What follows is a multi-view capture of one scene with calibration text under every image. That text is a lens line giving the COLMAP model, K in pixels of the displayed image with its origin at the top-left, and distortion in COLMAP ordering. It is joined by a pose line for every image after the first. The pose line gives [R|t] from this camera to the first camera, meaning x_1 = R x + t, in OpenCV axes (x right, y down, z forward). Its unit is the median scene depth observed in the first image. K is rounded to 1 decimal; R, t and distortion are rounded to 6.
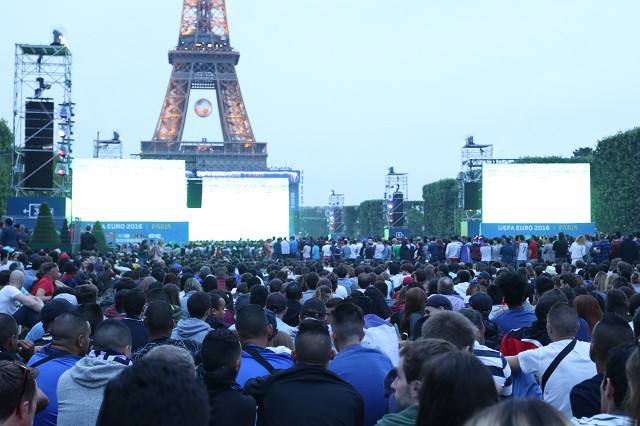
lens RADIAL K [[1197.4, 0, 320.3], [0, 1197.4, 212.6], [0, 0, 1]] dist [0.076034, 0.000000]
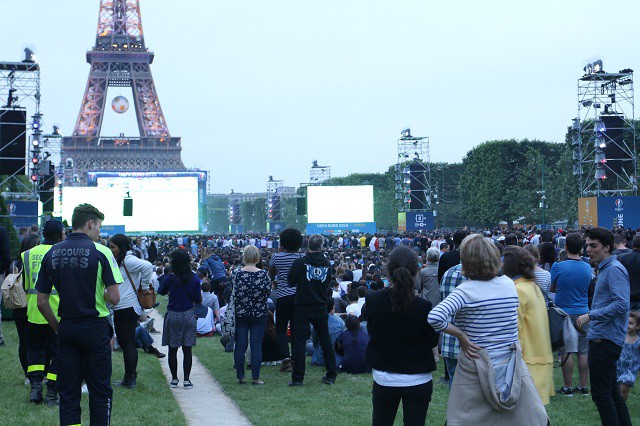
lens RADIAL K [[1197.4, 0, 320.1], [0, 1197.4, 212.7], [0, 0, 1]] dist [0.076034, 0.000000]
pose [[0.997572, -0.011758, 0.068636, 0.005385], [0.010876, 0.999854, 0.013209, -0.003419], [-0.068782, -0.012431, 0.997554, -0.080010]]
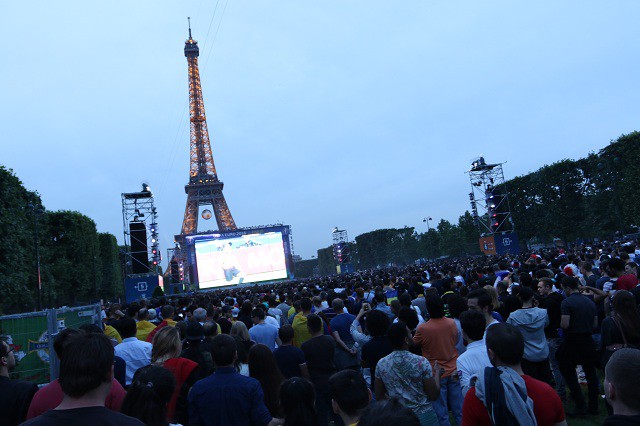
lens RADIAL K [[540.4, 0, 317.9], [0, 540.4, 215.5], [0, 0, 1]] dist [-0.079906, -0.002449]
pose [[0.987533, -0.110019, 0.112585, -0.022217], [0.119680, 0.989340, -0.082971, 0.003848], [-0.102256, 0.095410, 0.990172, 0.163762]]
